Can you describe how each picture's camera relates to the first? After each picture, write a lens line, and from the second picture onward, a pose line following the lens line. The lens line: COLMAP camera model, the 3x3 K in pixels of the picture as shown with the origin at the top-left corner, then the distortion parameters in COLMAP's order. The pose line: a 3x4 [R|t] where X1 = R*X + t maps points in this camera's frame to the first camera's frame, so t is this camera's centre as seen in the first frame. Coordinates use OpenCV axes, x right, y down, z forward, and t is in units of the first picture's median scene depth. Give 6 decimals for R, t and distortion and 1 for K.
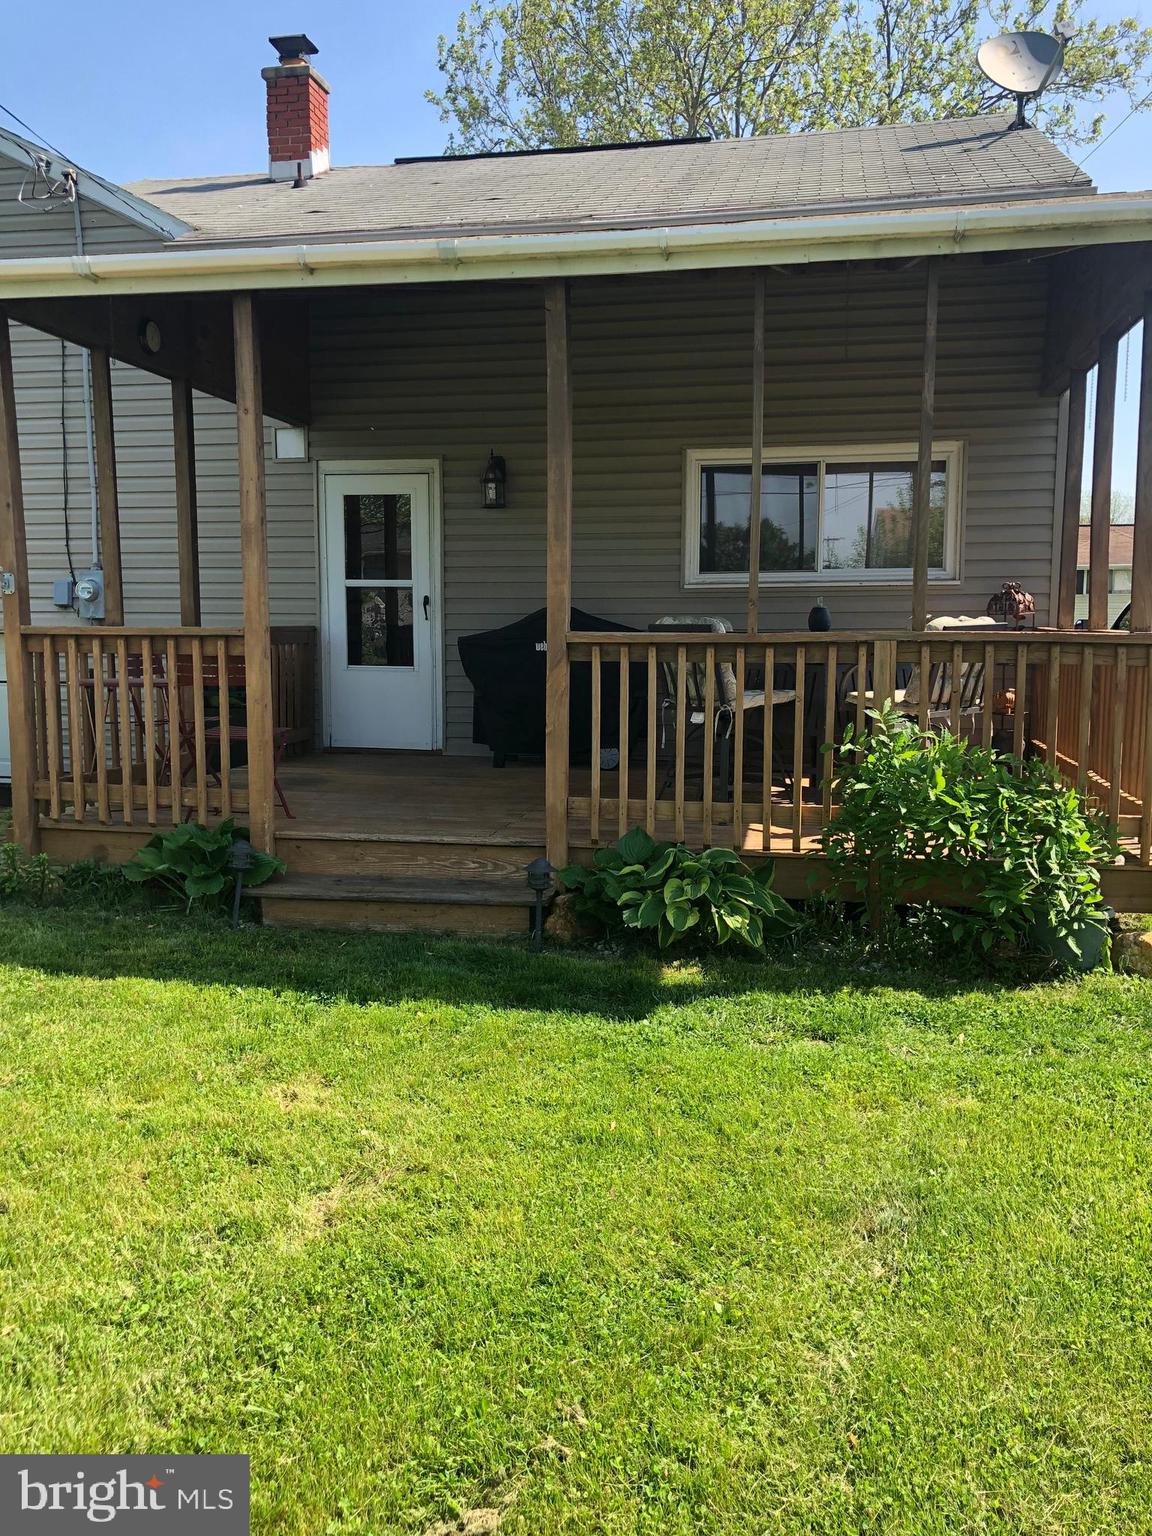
lens RADIAL K [[1249.1, 0, 576.0], [0, 1249.1, 768.0], [0, 0, 1]] dist [-0.013073, 0.051329]
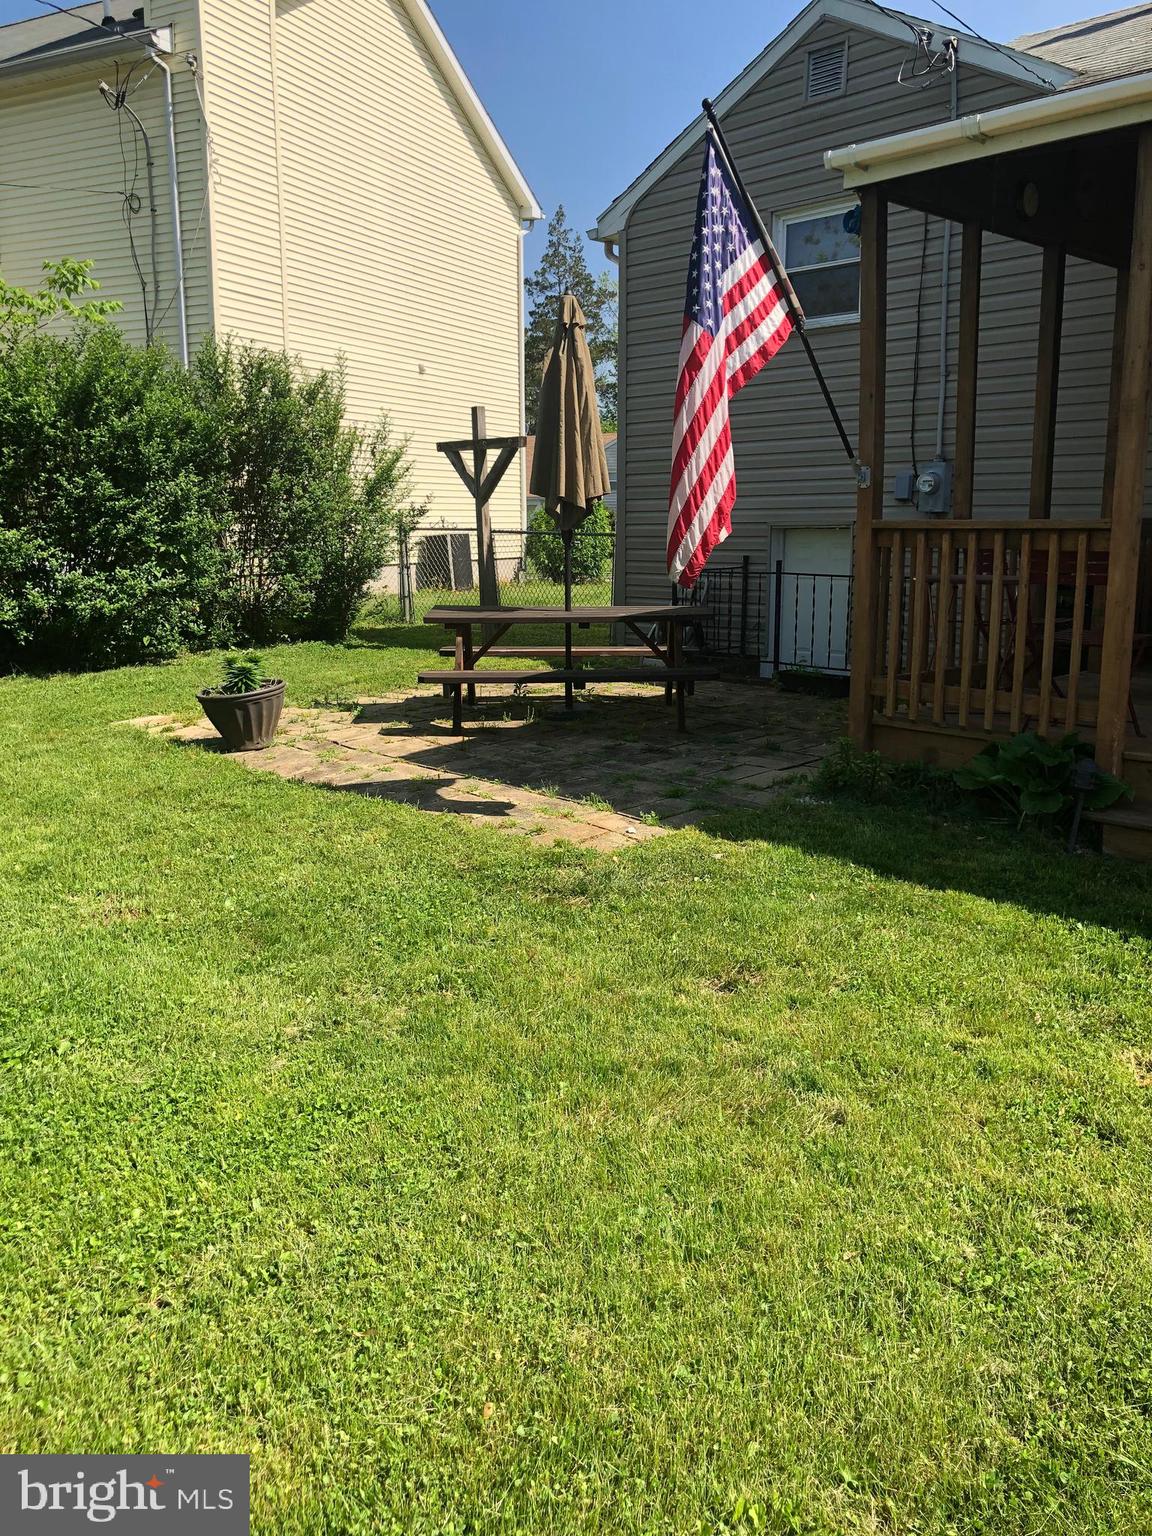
lens RADIAL K [[1244.7, 0, 576.0], [0, 1244.7, 768.0], [0, 0, 1]] dist [0.002659, 0.001610]
pose [[0.811885, 0.105484, -0.574208, -0.050424], [-0.057541, 0.993211, 0.101097, -0.004747], [0.580974, -0.049038, 0.812443, 0.051832]]
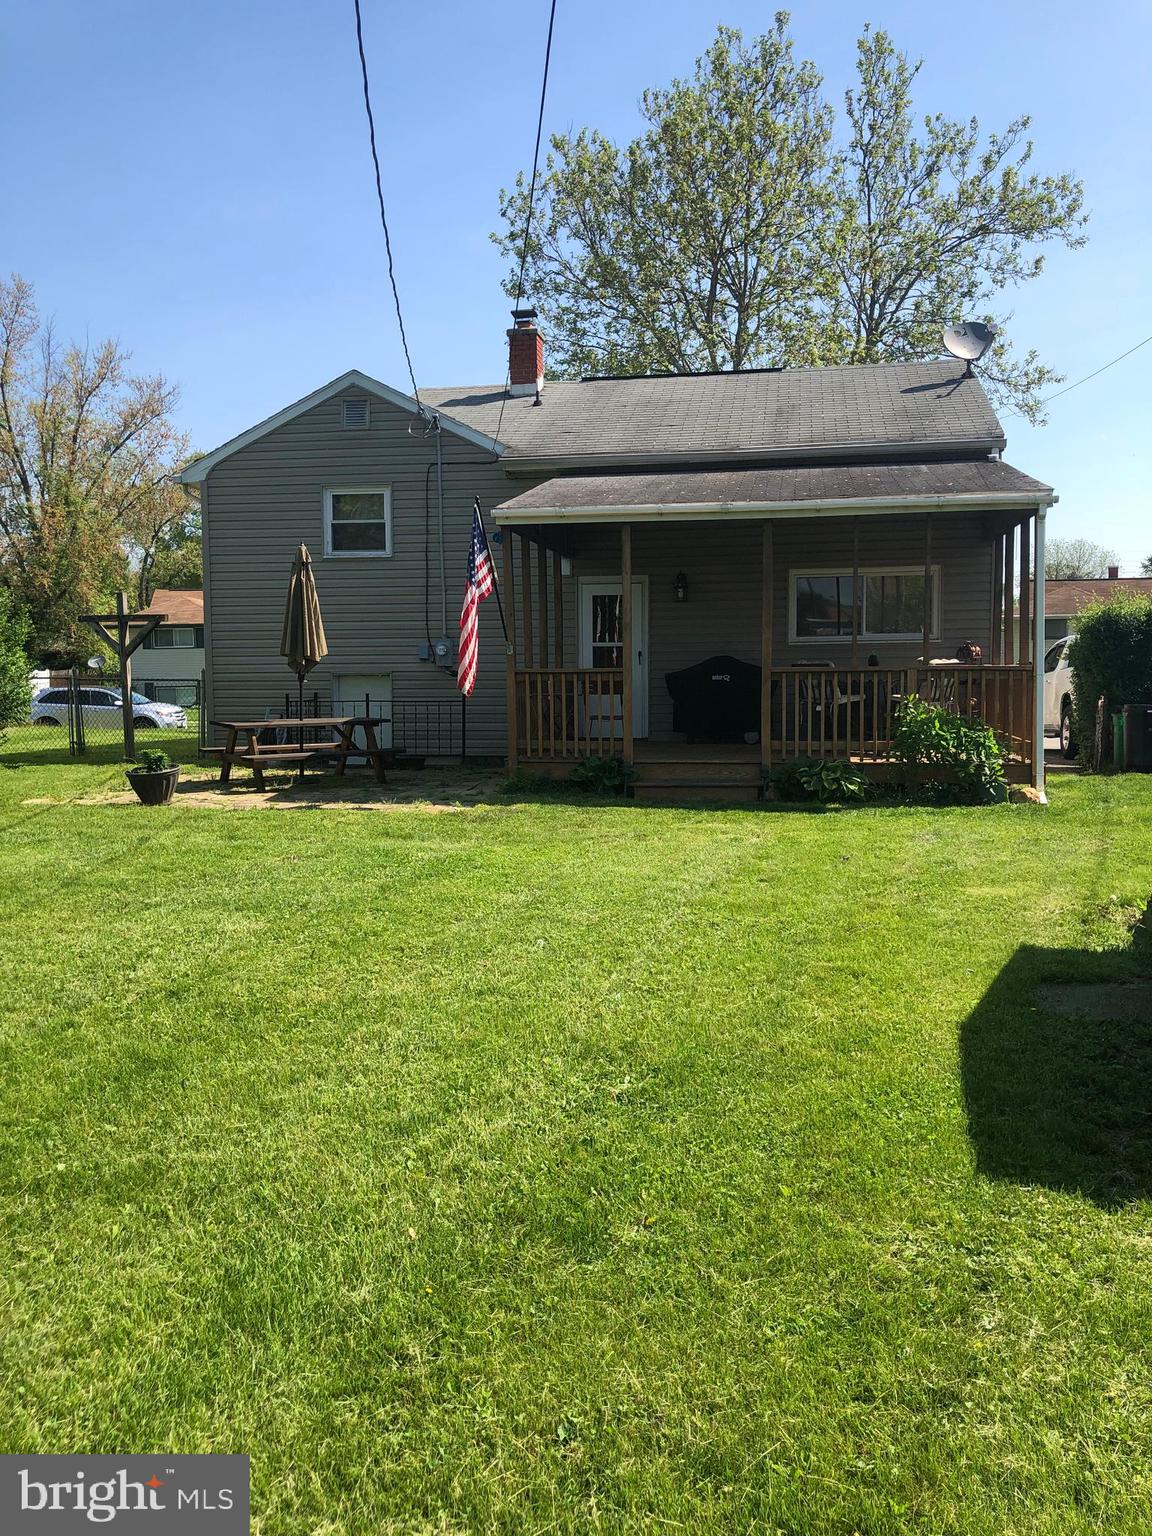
lens RADIAL K [[1250.3, 0, 576.0], [0, 1250.3, 768.0], [0, 0, 1]] dist [0.032997, 0.002247]
pose [[0.999754, -0.013224, 0.017790, -0.407779], [0.013876, 0.999218, -0.037036, 0.153792], [-0.017286, 0.037274, 0.999156, -1.277046]]
